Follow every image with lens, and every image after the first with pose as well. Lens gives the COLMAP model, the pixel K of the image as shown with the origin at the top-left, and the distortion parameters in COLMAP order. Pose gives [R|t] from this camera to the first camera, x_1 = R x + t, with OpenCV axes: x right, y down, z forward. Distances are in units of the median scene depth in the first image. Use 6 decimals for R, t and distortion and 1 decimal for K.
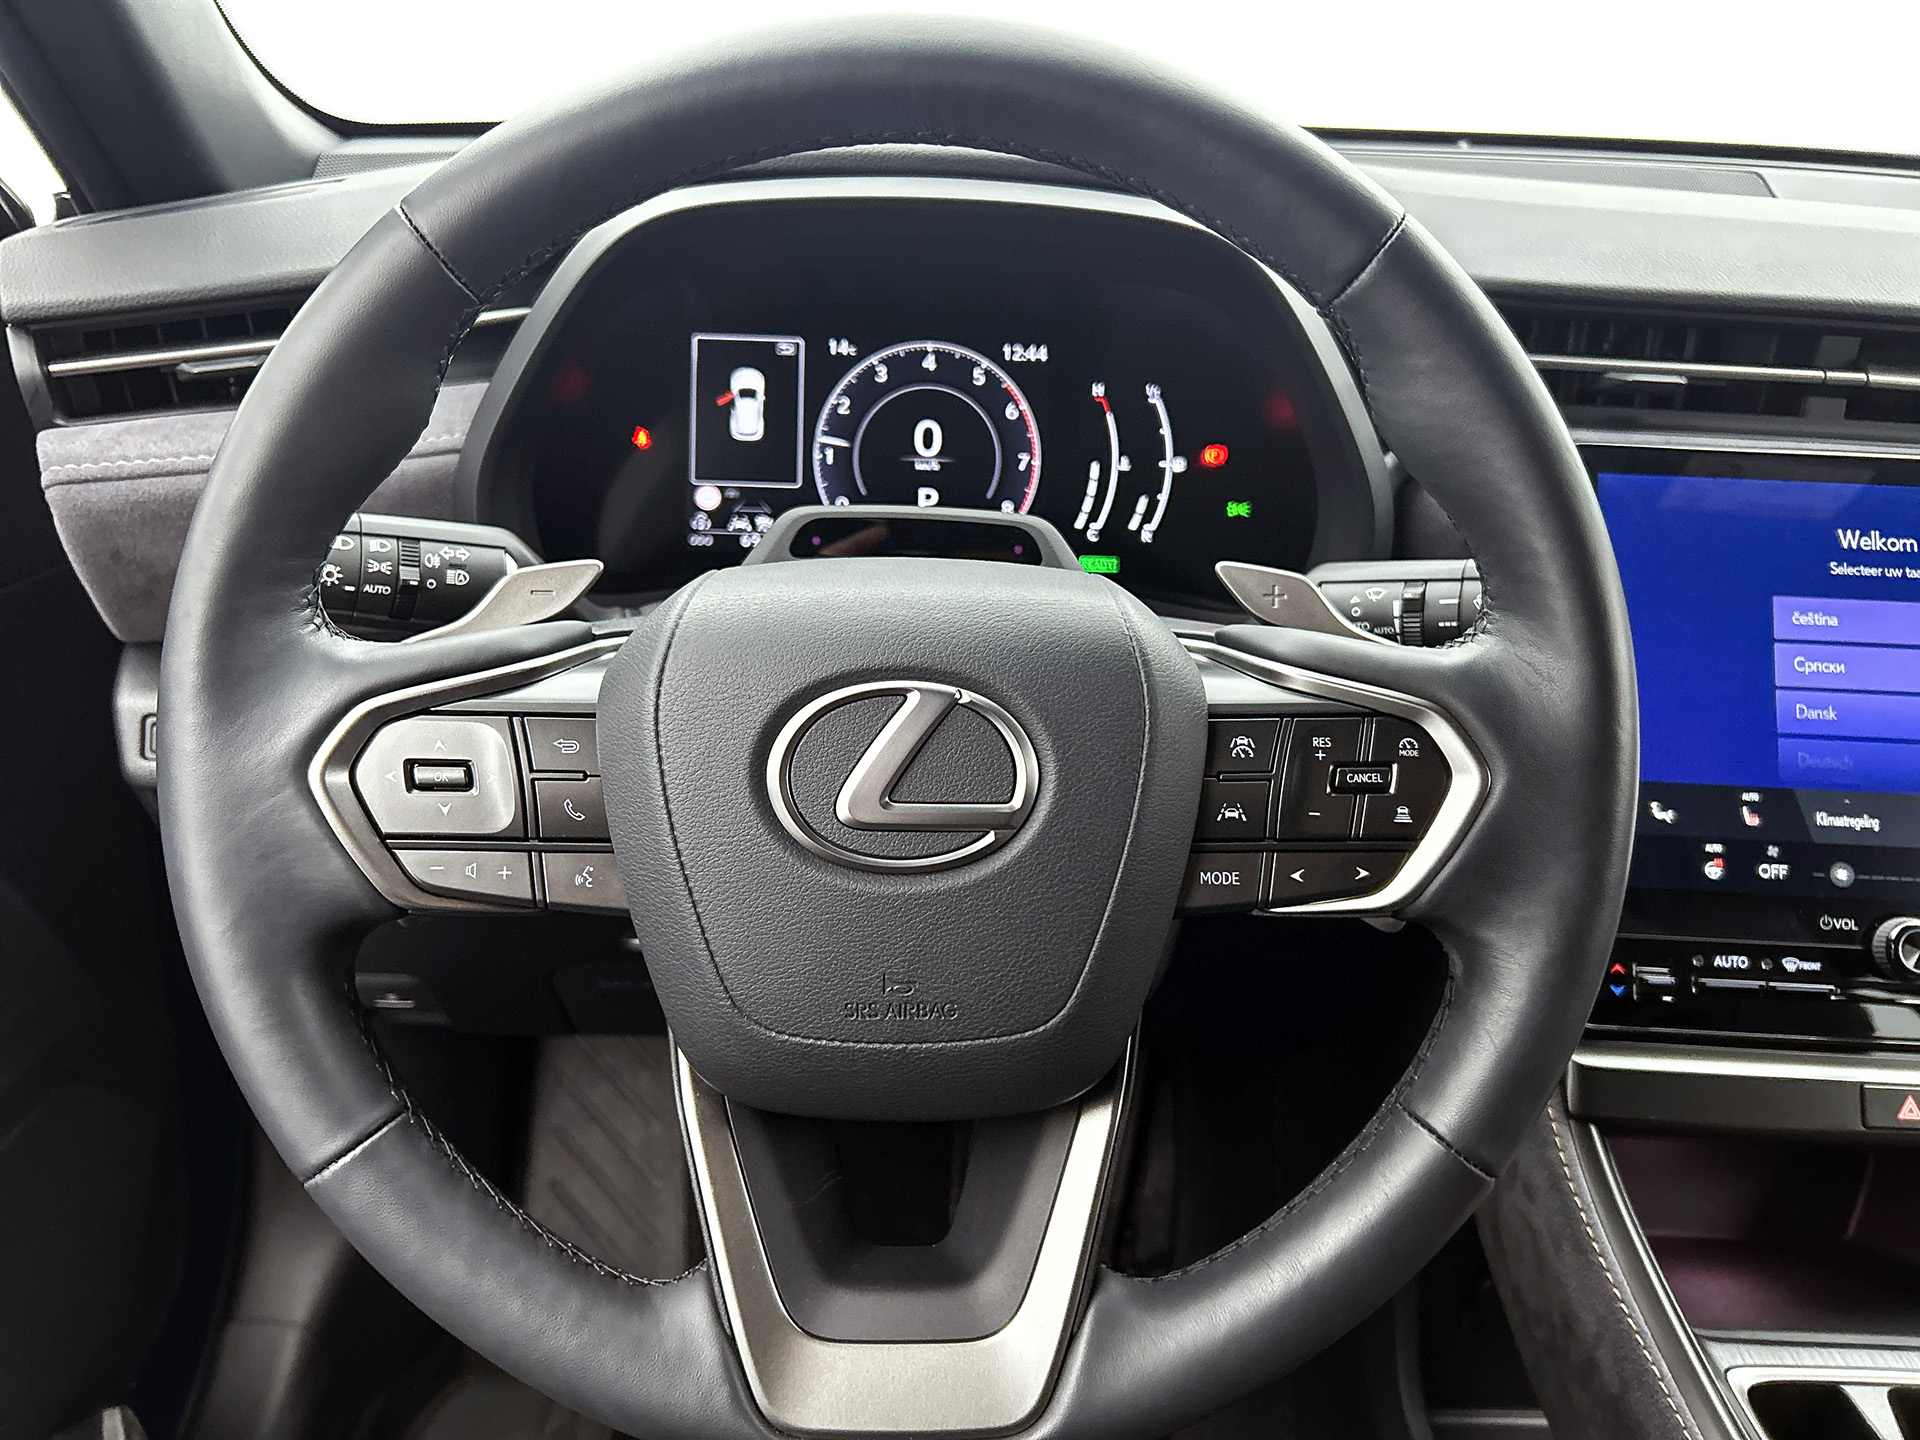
lens RADIAL K [[1469.0, 0, 936.5], [0, 1469.0, 710.6], [0, 0, 1]] dist [0.043746, -0.060535]
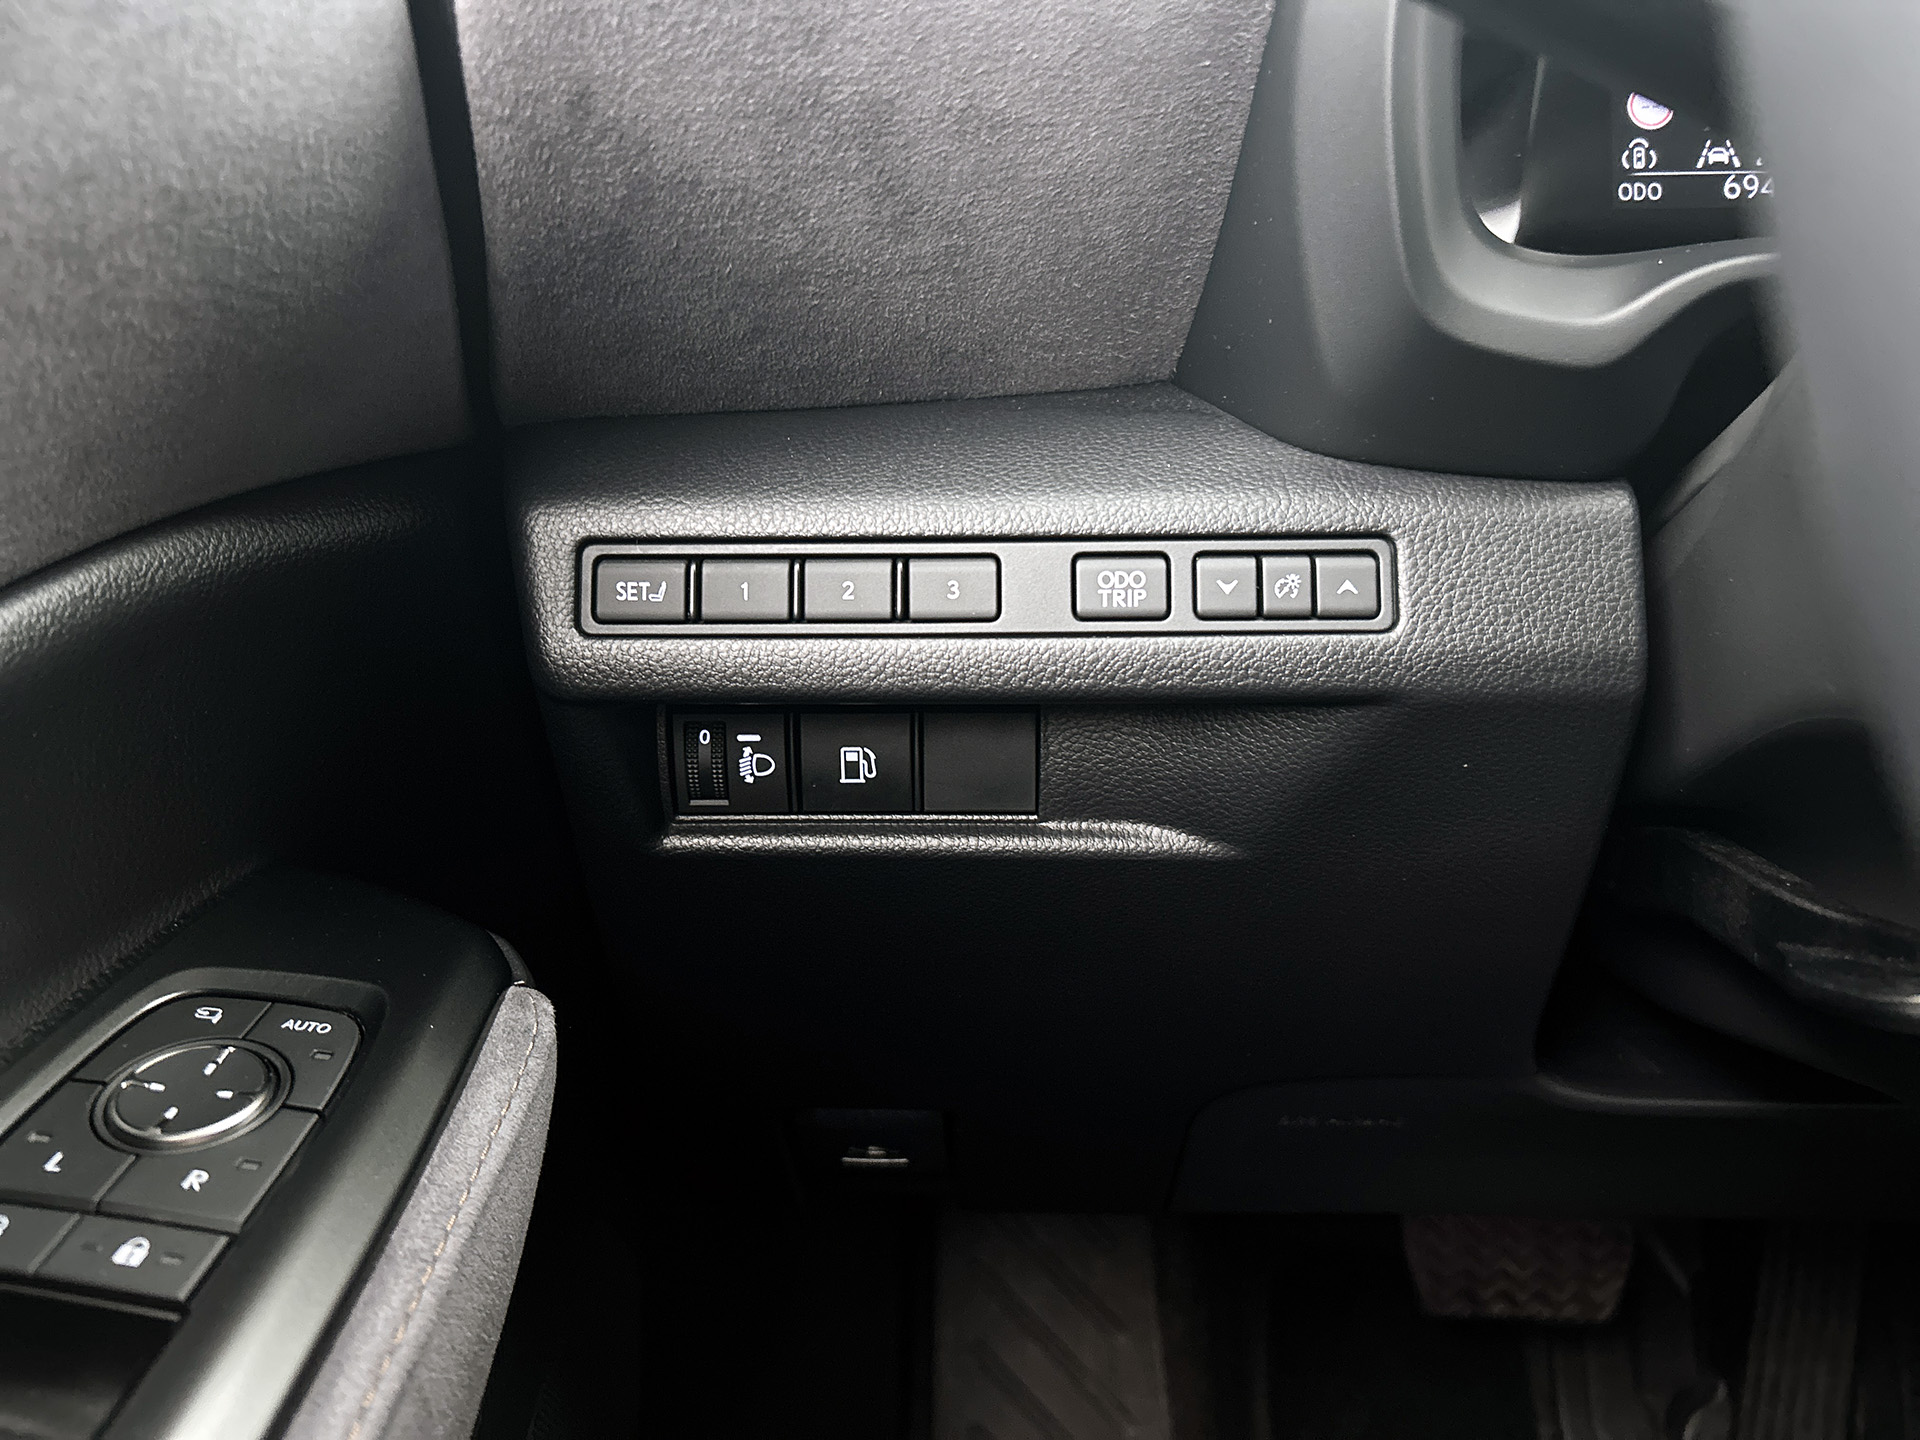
lens RADIAL K [[1469.0, 0, 955.5], [0, 1469.0, 720.4], [0, 0, 1]] dist [0.043746, -0.060535]
pose [[0.998157, -0.033860, -0.050356, -0.377981], [0.029442, 0.995858, -0.086027, 0.097900], [0.053060, 0.084386, 0.995019, 0.524199]]
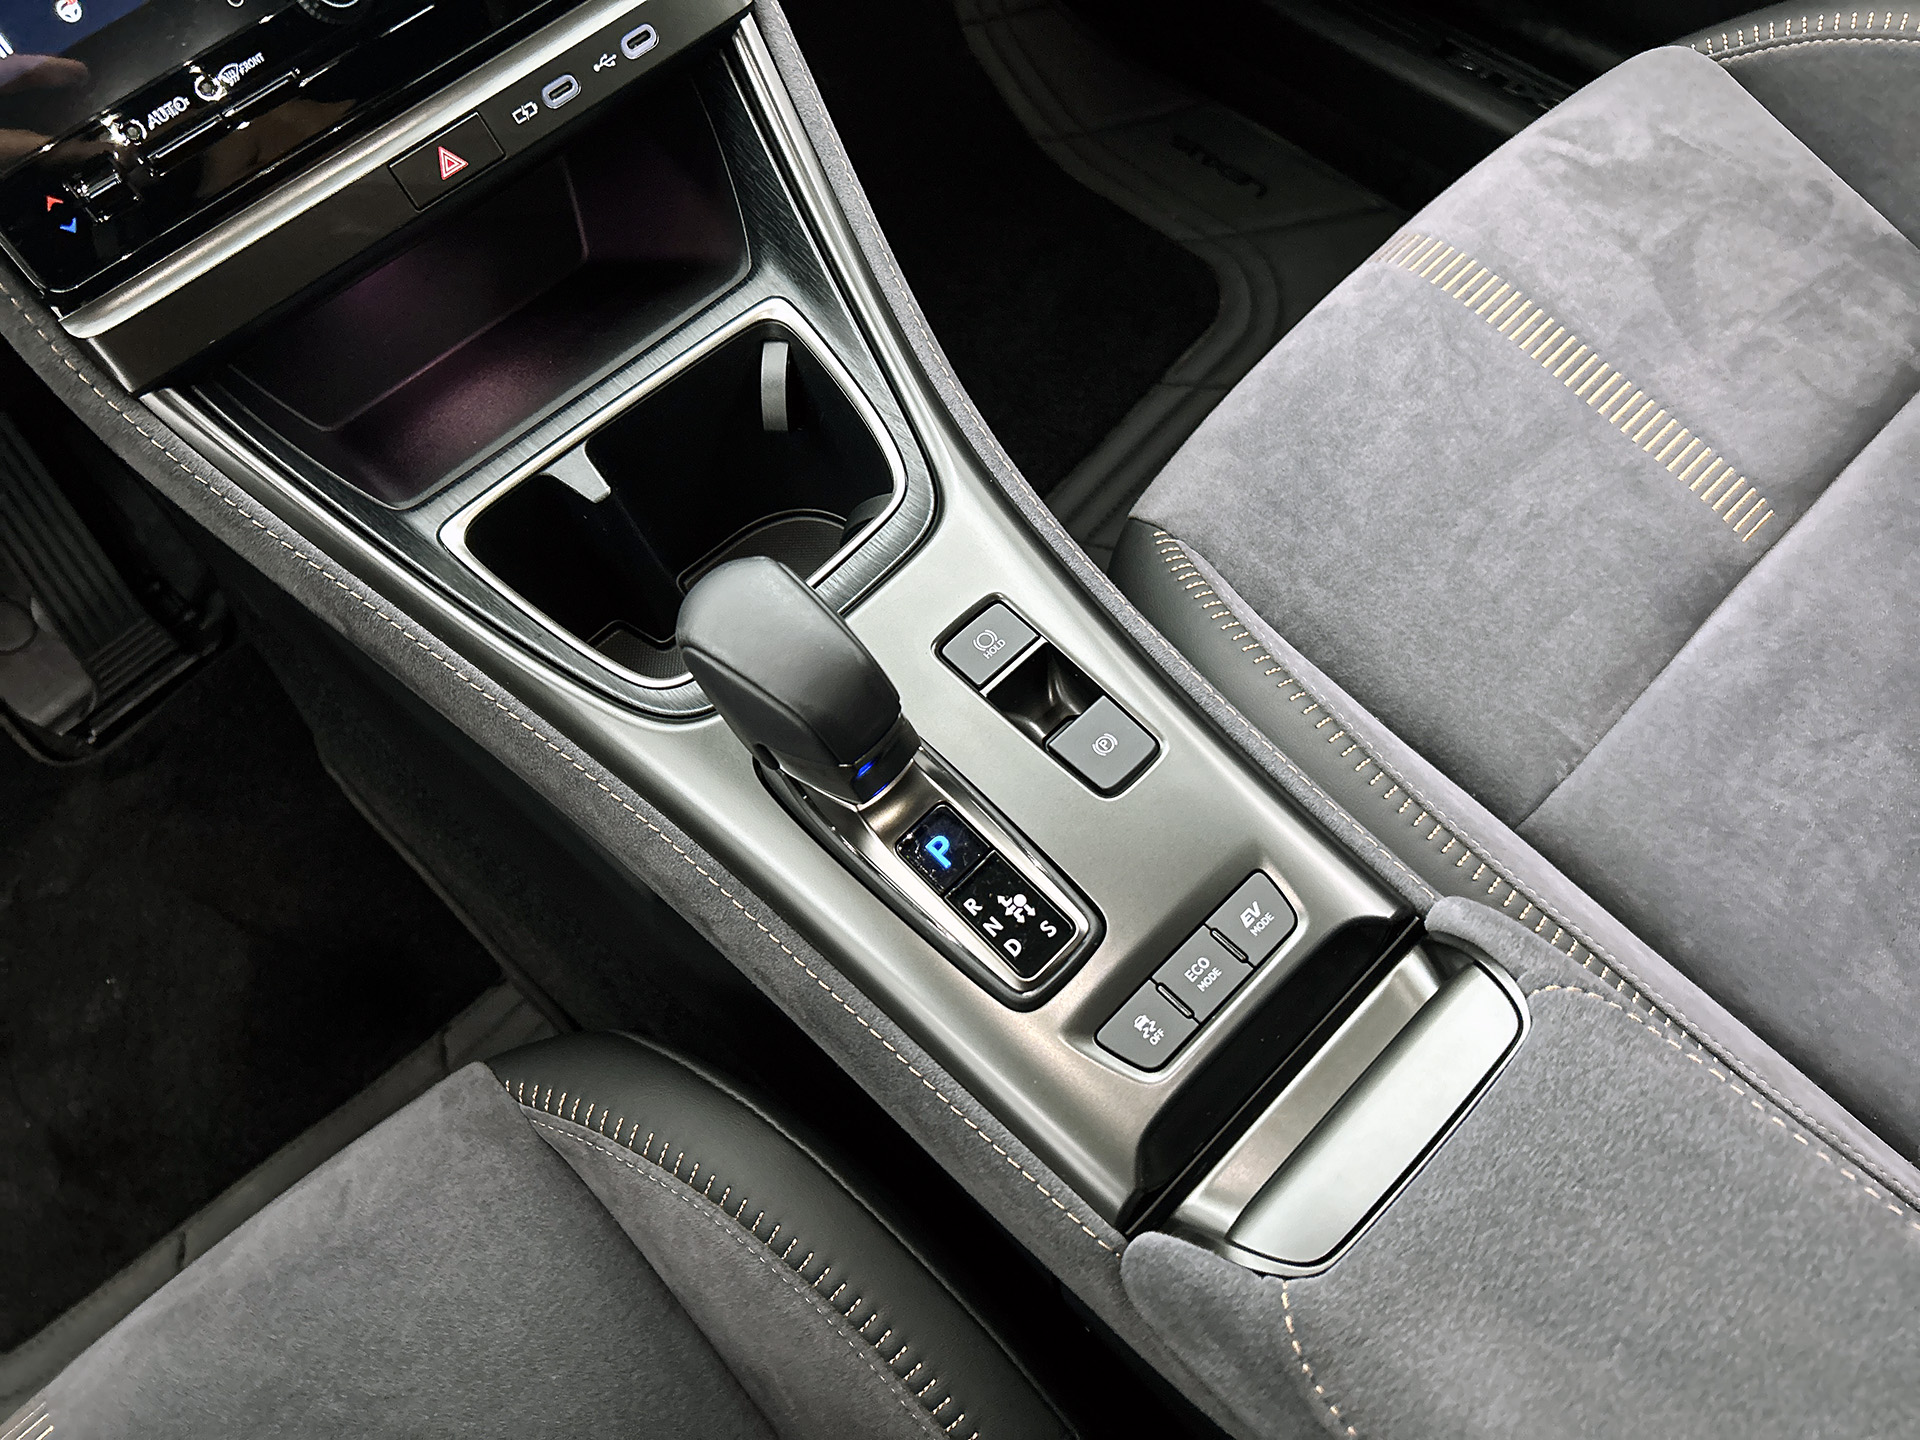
lens RADIAL K [[1469.0, 0, 973.3], [0, 1469.0, 716.6], [0, 0, 1]] dist [0.043746, -0.060535]
pose [[0.714768, -0.657969, 0.237029, 0.377477], [0.393352, 0.658457, 0.641645, 0.037477], [-0.578256, -0.365391, 0.729458, 0.046576]]
